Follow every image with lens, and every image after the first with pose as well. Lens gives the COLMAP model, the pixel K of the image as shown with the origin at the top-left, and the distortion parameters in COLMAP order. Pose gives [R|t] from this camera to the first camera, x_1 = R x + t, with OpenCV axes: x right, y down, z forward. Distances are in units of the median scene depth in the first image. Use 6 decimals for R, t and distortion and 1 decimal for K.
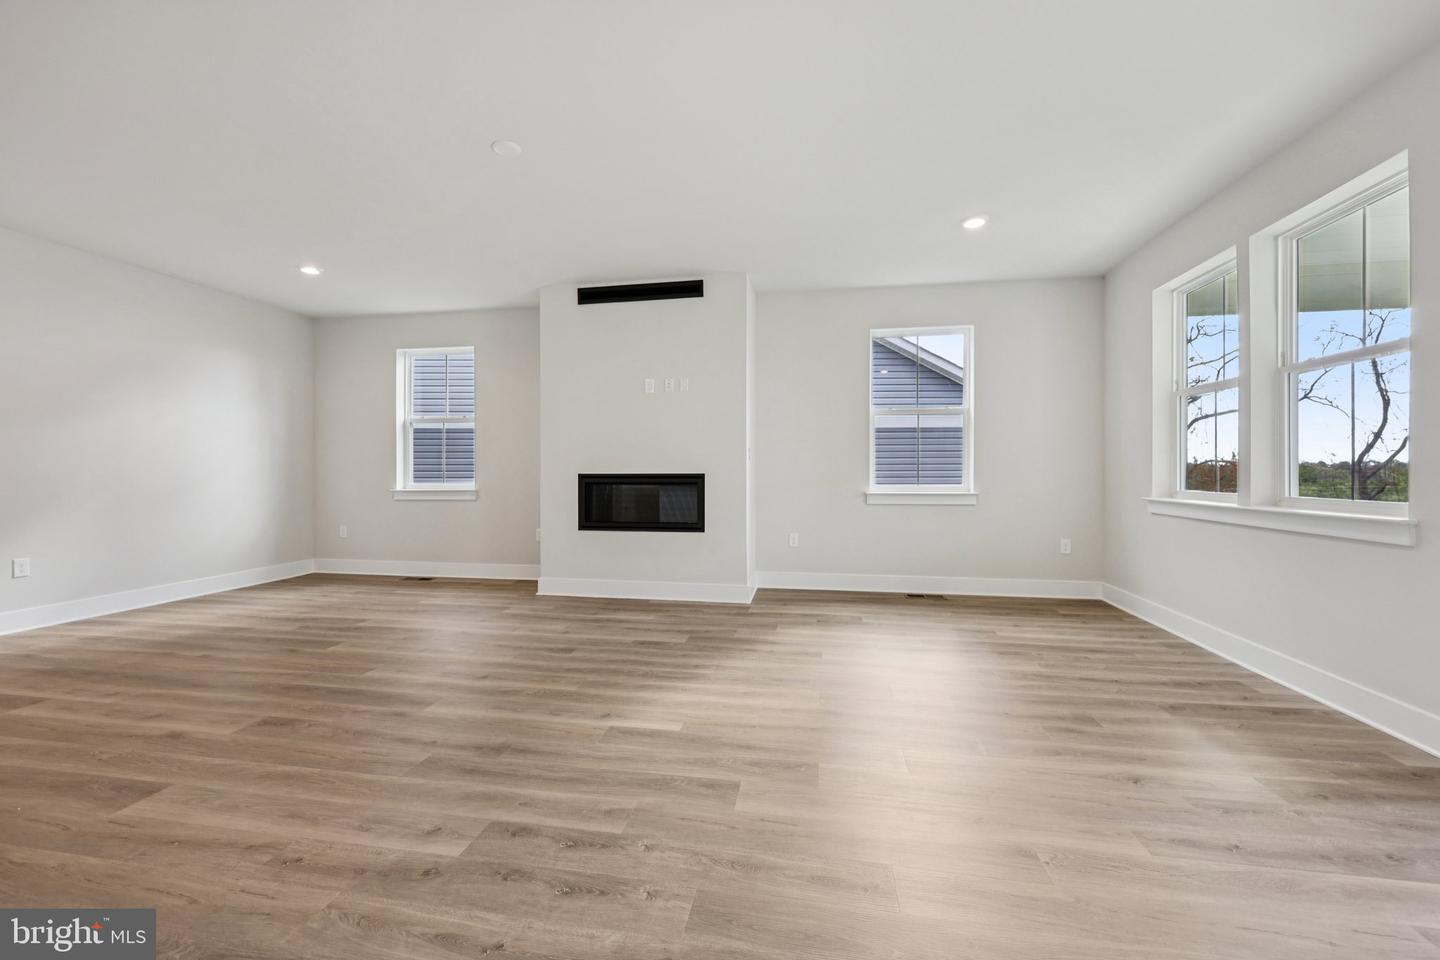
lens RADIAL K [[585.9, 0, 711.6], [0, 585.9, 477.9], [0, 0, 1]] dist [-0.000100, 0.000683]
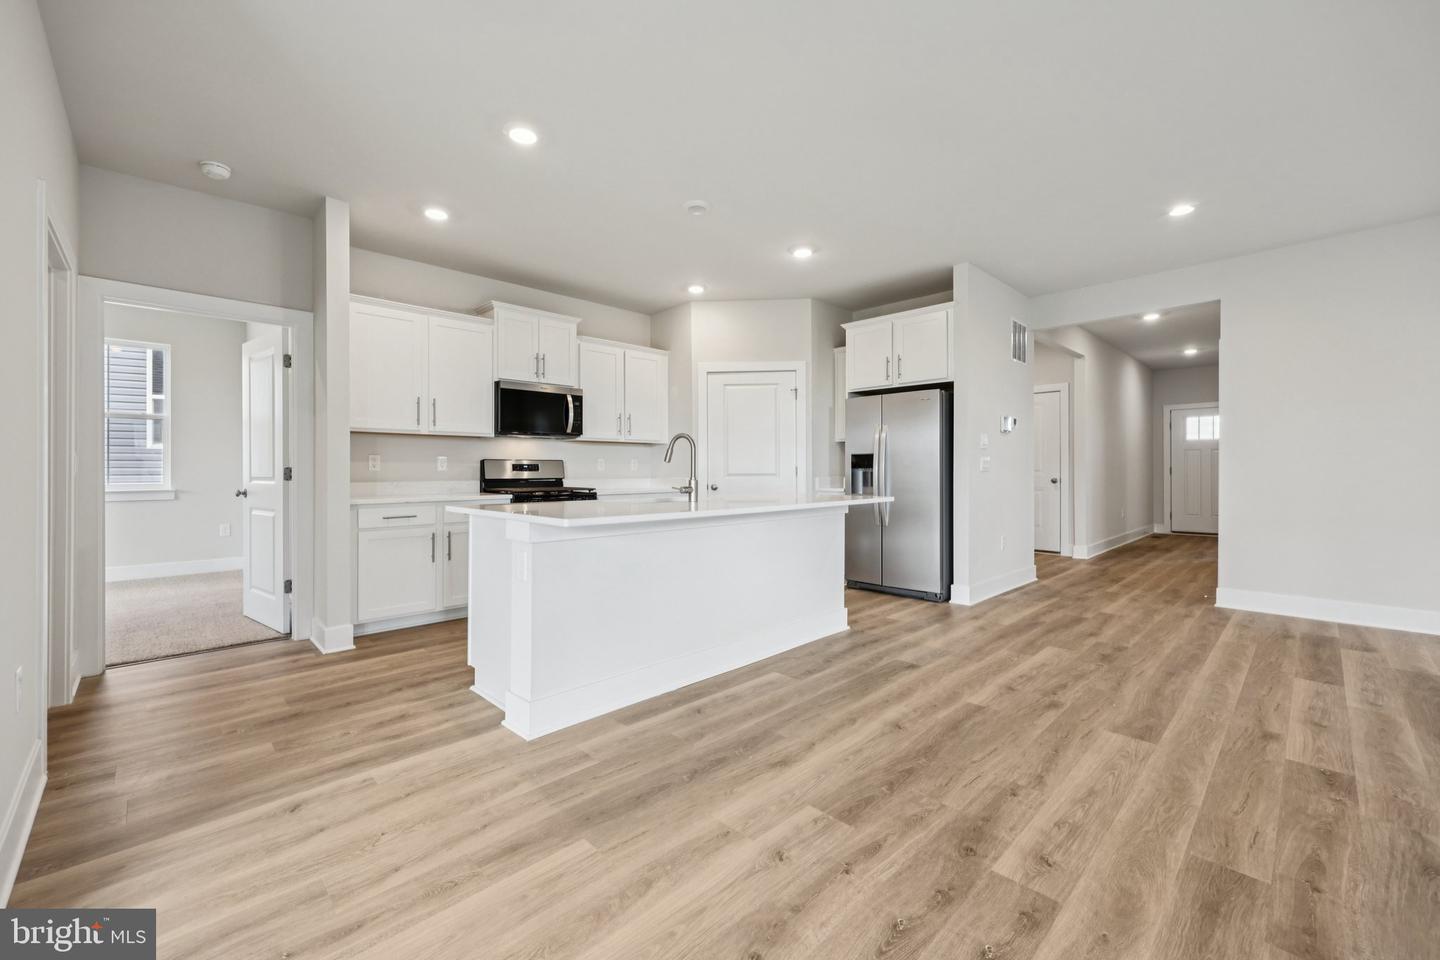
lens RADIAL K [[585.9, 0, 724.6], [0, 585.9, 467.9], [0, 0, 1]] dist [-0.000100, 0.000683]
pose [[-0.577273, -0.002124, -0.816548, 0.309799], [-0.005871, 0.999982, 0.001549, -0.004729], [0.816530, 0.005689, -0.577275, 0.614588]]
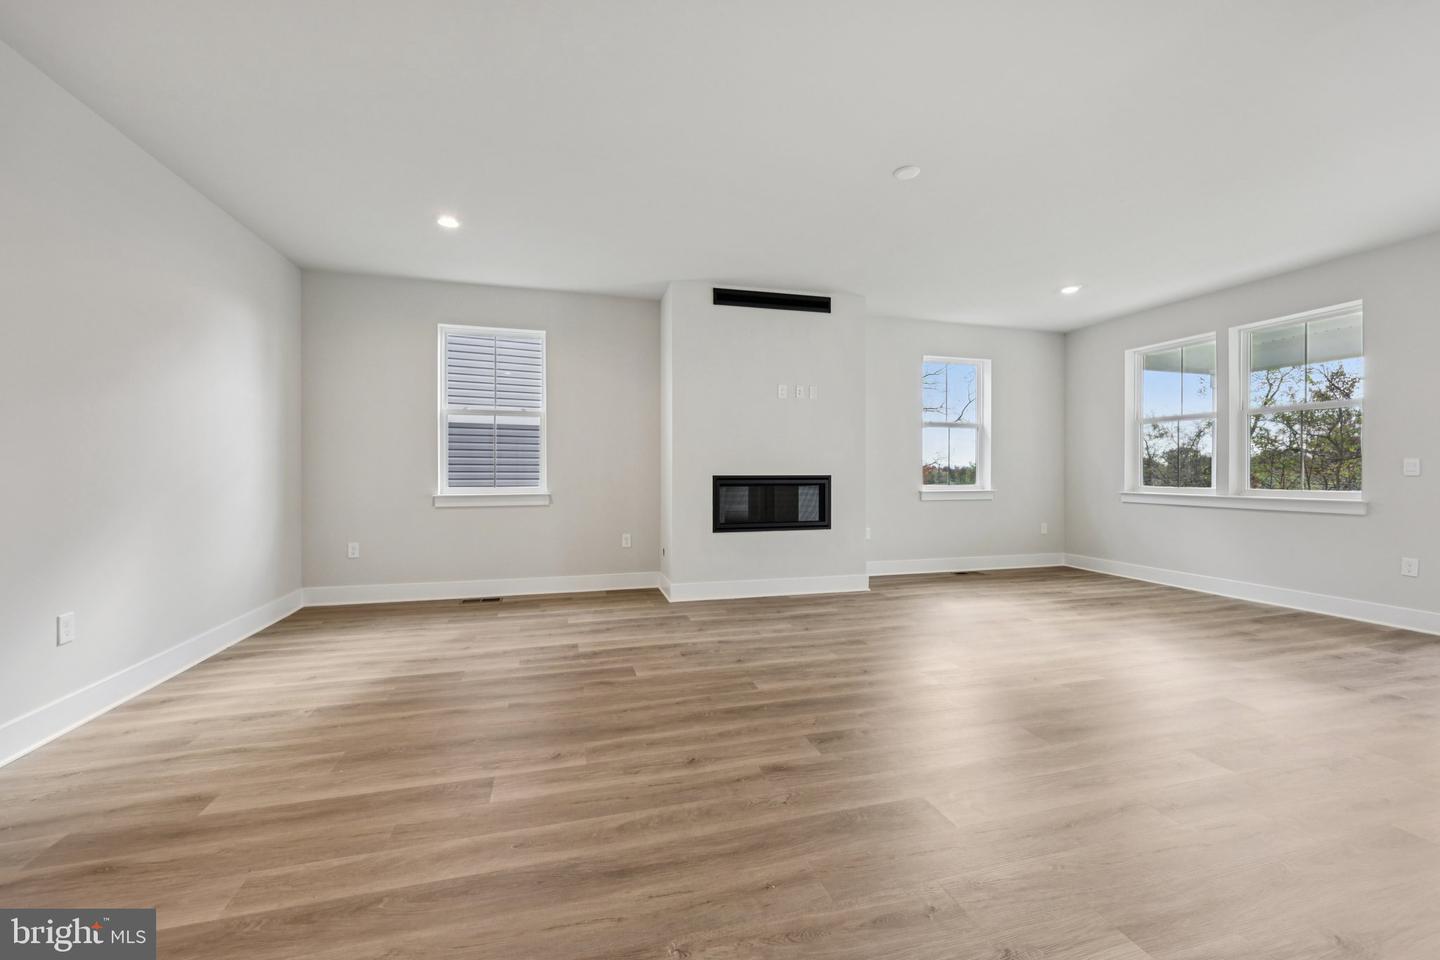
lens RADIAL K [[585.9, 0, 715.4], [0, 585.9, 478.7], [0, 0, 1]] dist [-0.000100, 0.000683]
pose [[0.898113, -0.003844, 0.439748, -1.046579], [0.003811, 0.999992, 0.000958, -0.004570], [-0.439748, 0.000815, 0.898121, 0.176371]]
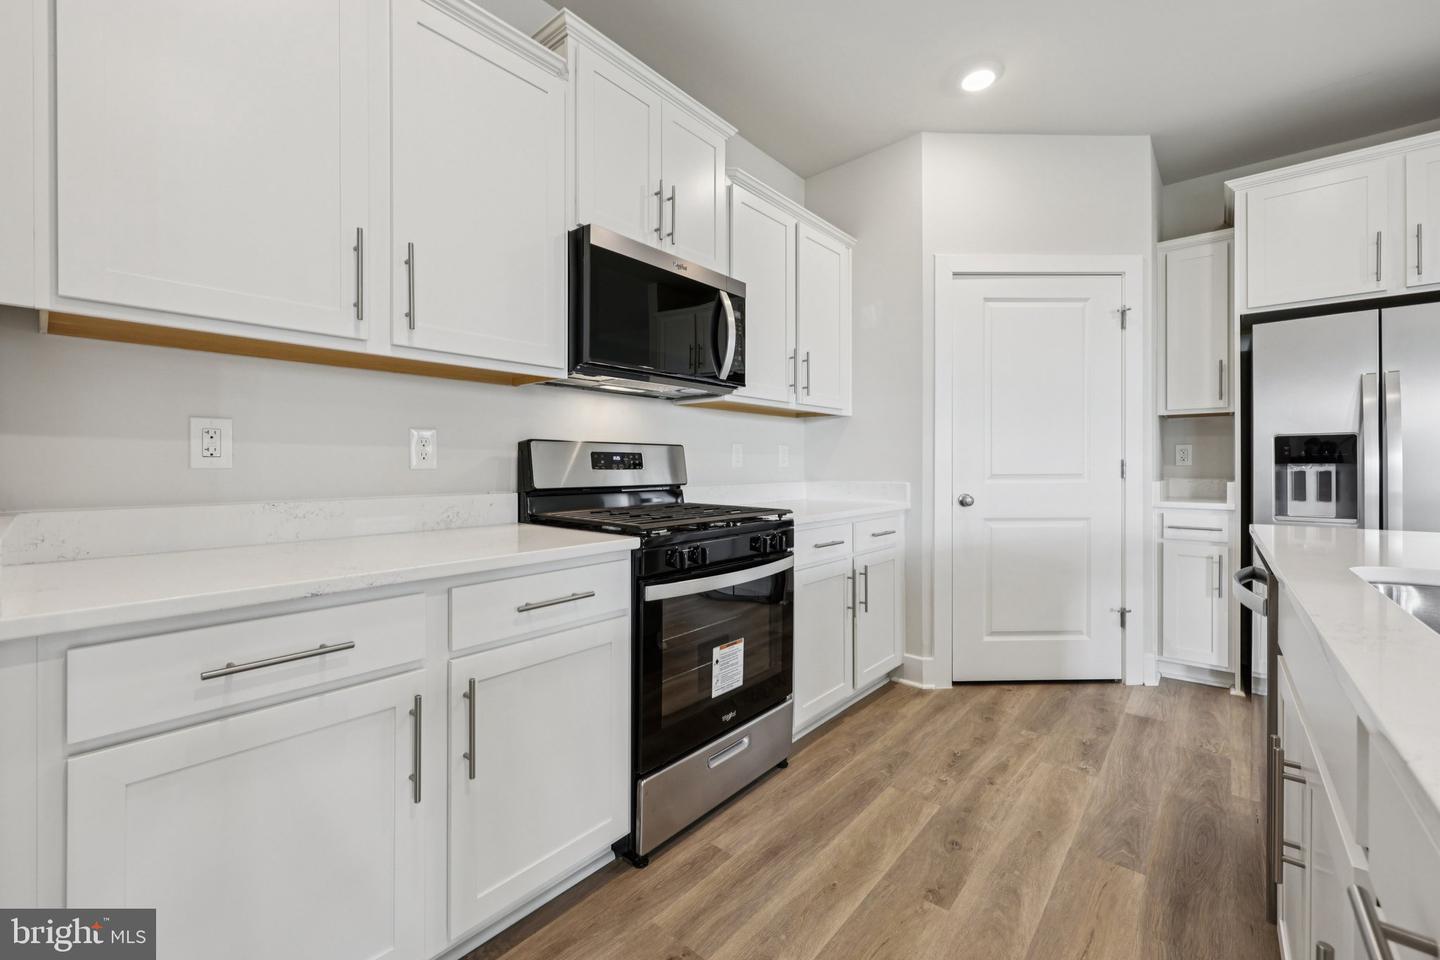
lens RADIAL K [[585.9, 0, 724.9], [0, 585.9, 467.3], [0, 0, 1]] dist [-0.000100, 0.000683]
pose [[-0.502800, 0.003027, -0.864398, -0.157276], [-0.010323, 0.999902, 0.009506, 0.000433], [0.864341, 0.013703, -0.502719, -0.308809]]
